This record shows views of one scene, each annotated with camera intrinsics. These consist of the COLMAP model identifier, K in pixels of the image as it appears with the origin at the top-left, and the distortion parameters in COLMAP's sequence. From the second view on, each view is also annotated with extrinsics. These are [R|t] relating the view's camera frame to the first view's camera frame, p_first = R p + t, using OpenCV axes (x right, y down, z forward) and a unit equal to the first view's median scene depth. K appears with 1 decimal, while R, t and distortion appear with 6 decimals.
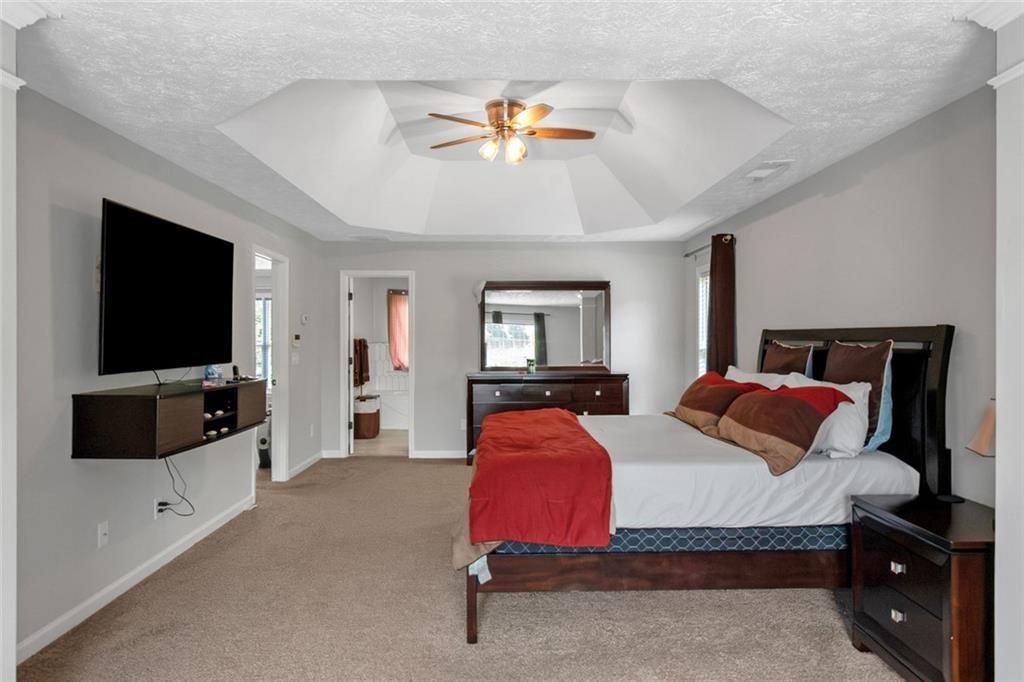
lens RADIAL K [[651.7, 0, 512.0], [0, 651.7, 341.0], [0, 0, 1]] dist [0.002108, 0.001015]
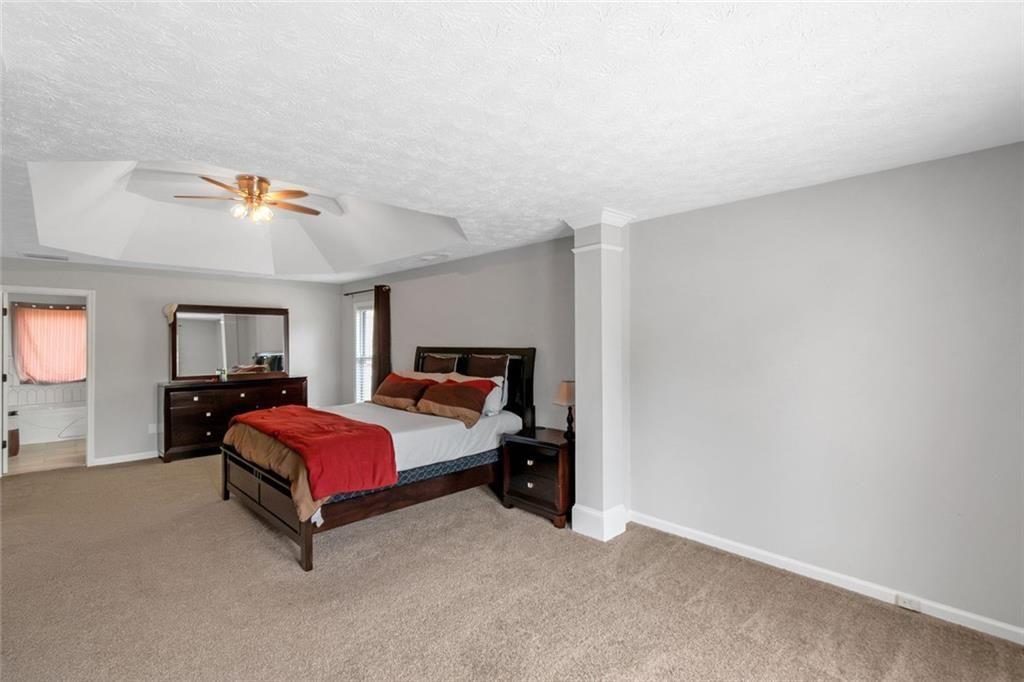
lens RADIAL K [[465.9, 0, 512.0], [0, 465.9, 341.0], [0, 0, 1]] dist [-0.001559, 0.000052]
pose [[0.729177, -0.000723, 0.684325, -0.400702], [0.007446, 0.999949, -0.006878, -0.033786], [-0.684285, 0.010111, 0.729145, -0.064335]]
